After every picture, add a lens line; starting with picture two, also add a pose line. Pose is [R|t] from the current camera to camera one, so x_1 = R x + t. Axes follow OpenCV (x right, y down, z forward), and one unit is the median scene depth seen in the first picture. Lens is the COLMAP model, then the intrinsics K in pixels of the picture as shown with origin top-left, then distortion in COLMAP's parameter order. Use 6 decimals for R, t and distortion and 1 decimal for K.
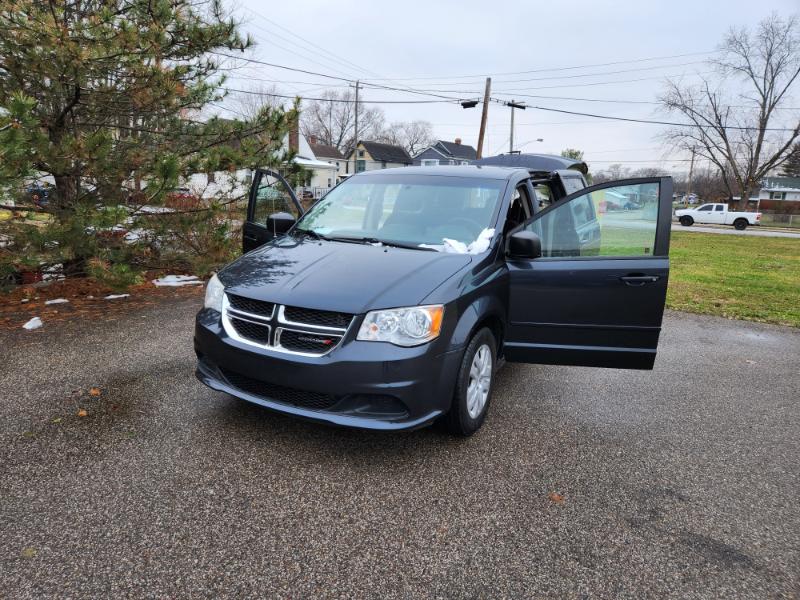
lens RADIAL K [[552.0, 0, 388.2], [0, 552.0, 278.7], [0, 0, 1]] dist [0.118614, -0.136361]
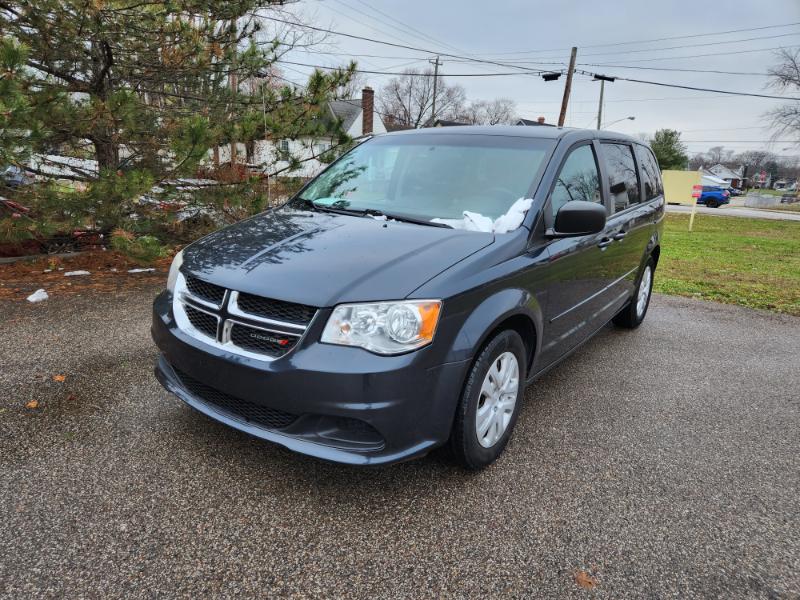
lens RADIAL K [[546.9, 0, 393.6], [0, 546.9, 287.0], [0, 0, 1]] dist [0.082660, -0.069926]
pose [[0.990900, 0.040446, -0.128381, 0.108332], [-0.034341, 0.998188, 0.049417, -0.002557], [0.130147, -0.044558, 0.990493, 0.230504]]
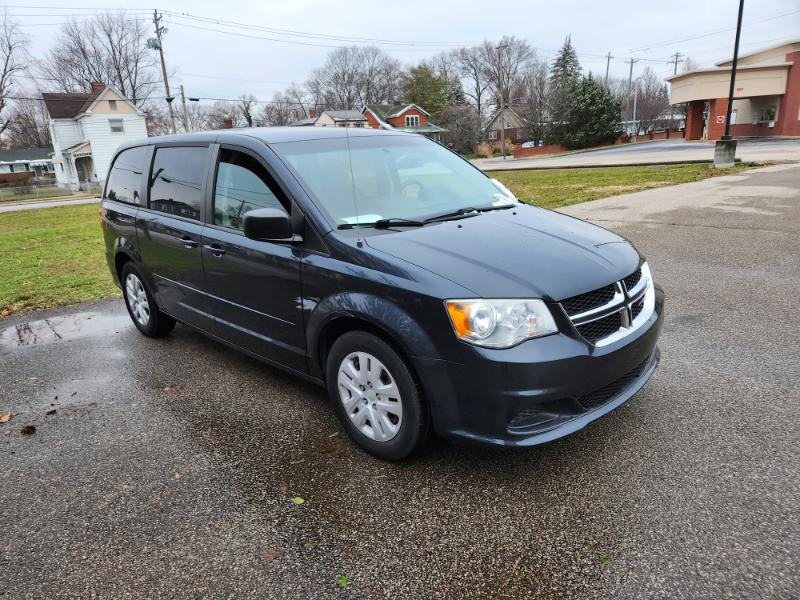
lens RADIAL K [[550.4, 0, 381.3], [0, 550.4, 297.0], [0, 0, 1]] dist [0.076453, -0.064579]
pose [[0.258473, -0.303703, 0.917037, -0.935702], [0.233932, 0.940718, 0.245611, -0.194611], [-0.937266, 0.151040, 0.314196, 0.926918]]
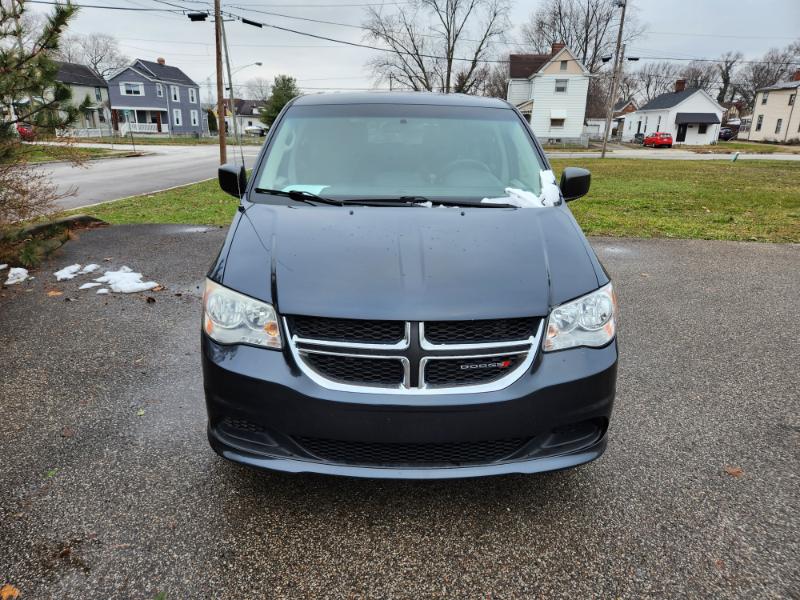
lens RADIAL K [[546.9, 0, 393.6], [0, 546.9, 287.0], [0, 0, 1]] dist [0.082660, -0.069926]
pose [[0.864209, -0.168702, 0.474006, -0.432024], [0.101698, 0.981236, 0.163812, -0.081838], [-0.492747, -0.093363, 0.865150, 0.411567]]
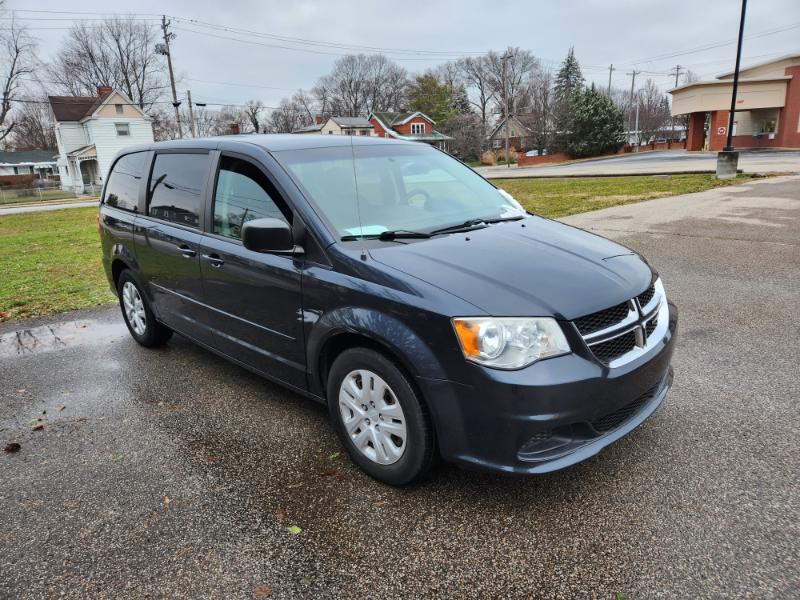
lens RADIAL K [[546.9, 0, 393.6], [0, 546.9, 287.0], [0, 0, 1]] dist [0.082660, -0.069926]
pose [[0.247959, -0.277316, 0.928231, -0.897309], [0.222857, 0.948785, 0.223925, -0.199151], [-0.942789, 0.151339, 0.297061, 0.935961]]
